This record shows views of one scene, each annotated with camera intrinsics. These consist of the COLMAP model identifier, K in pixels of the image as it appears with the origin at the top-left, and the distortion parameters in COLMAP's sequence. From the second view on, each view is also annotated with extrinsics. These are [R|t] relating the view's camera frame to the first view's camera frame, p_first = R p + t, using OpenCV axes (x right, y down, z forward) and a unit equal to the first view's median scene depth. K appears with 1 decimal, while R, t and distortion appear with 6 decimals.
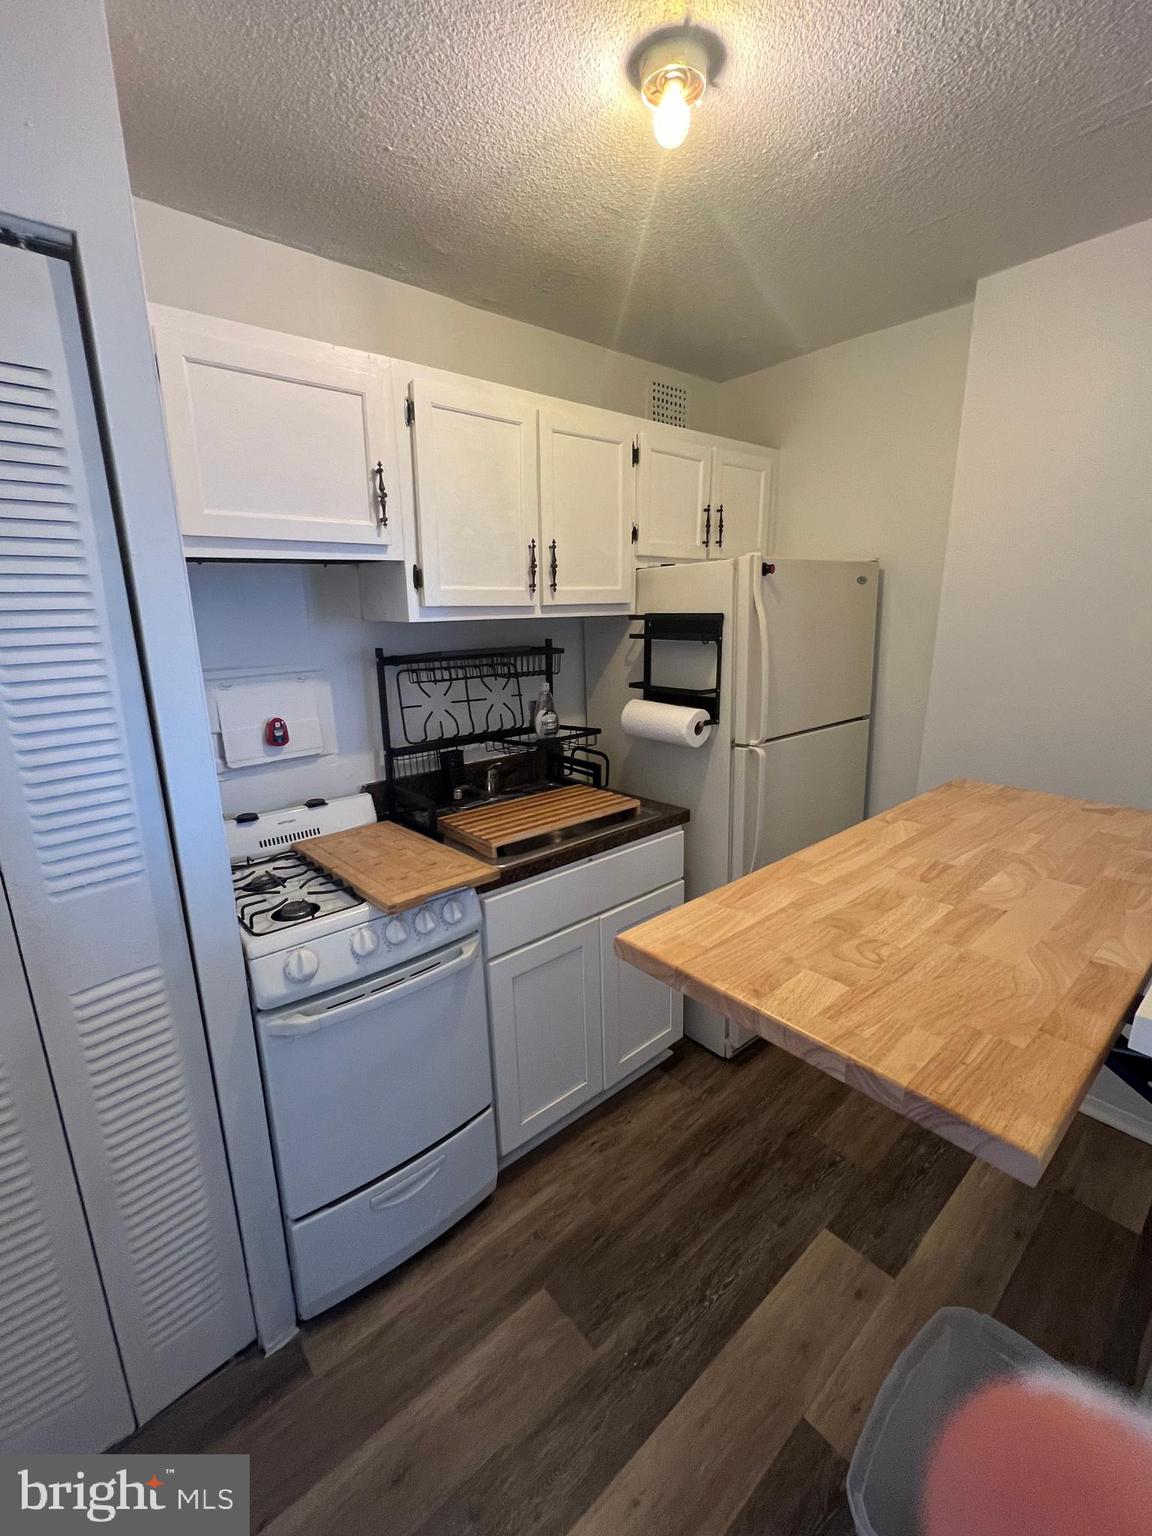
lens RADIAL K [[658.1, 0, 582.2], [0, 658.1, 765.7], [0, 0, 1]] dist [-0.002330, 0.000295]
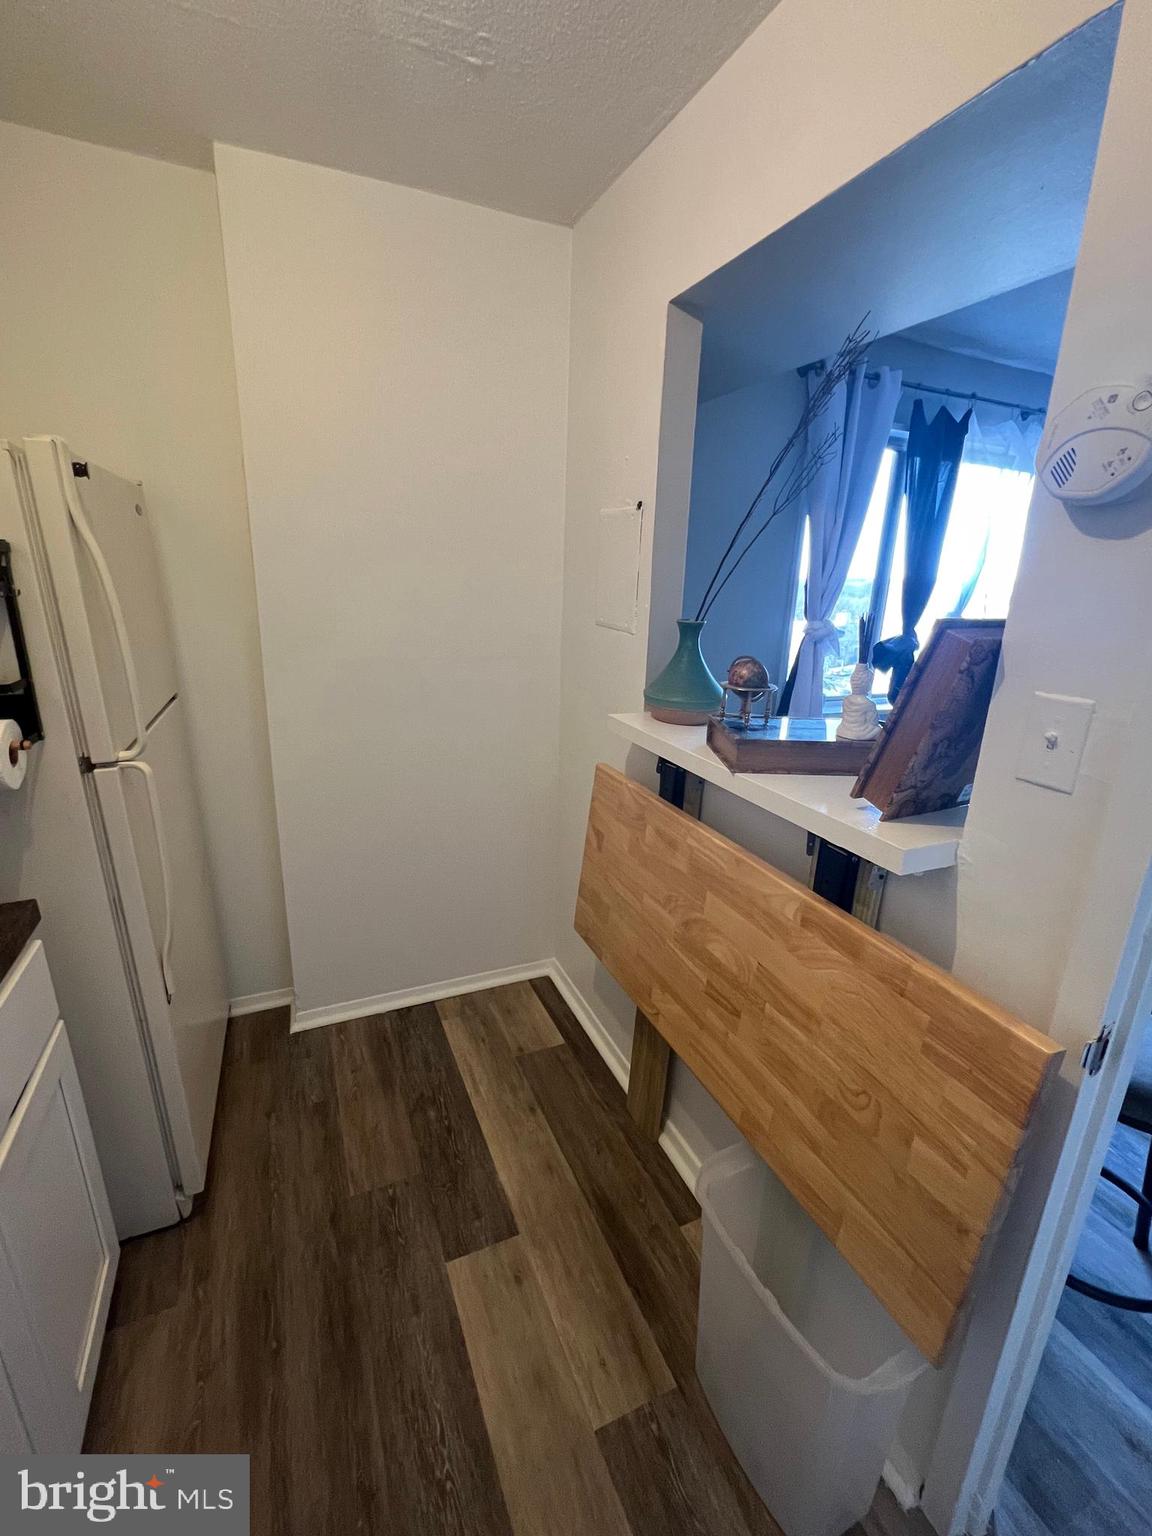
lens RADIAL K [[658.1, 0, 573.2], [0, 658.1, 763.7], [0, 0, 1]] dist [-0.002330, 0.000295]
pose [[0.305968, -0.244353, 0.920149, -0.203023], [0.200943, 0.961303, 0.188464, -0.063152], [-0.930594, 0.127234, 0.343229, 0.411869]]
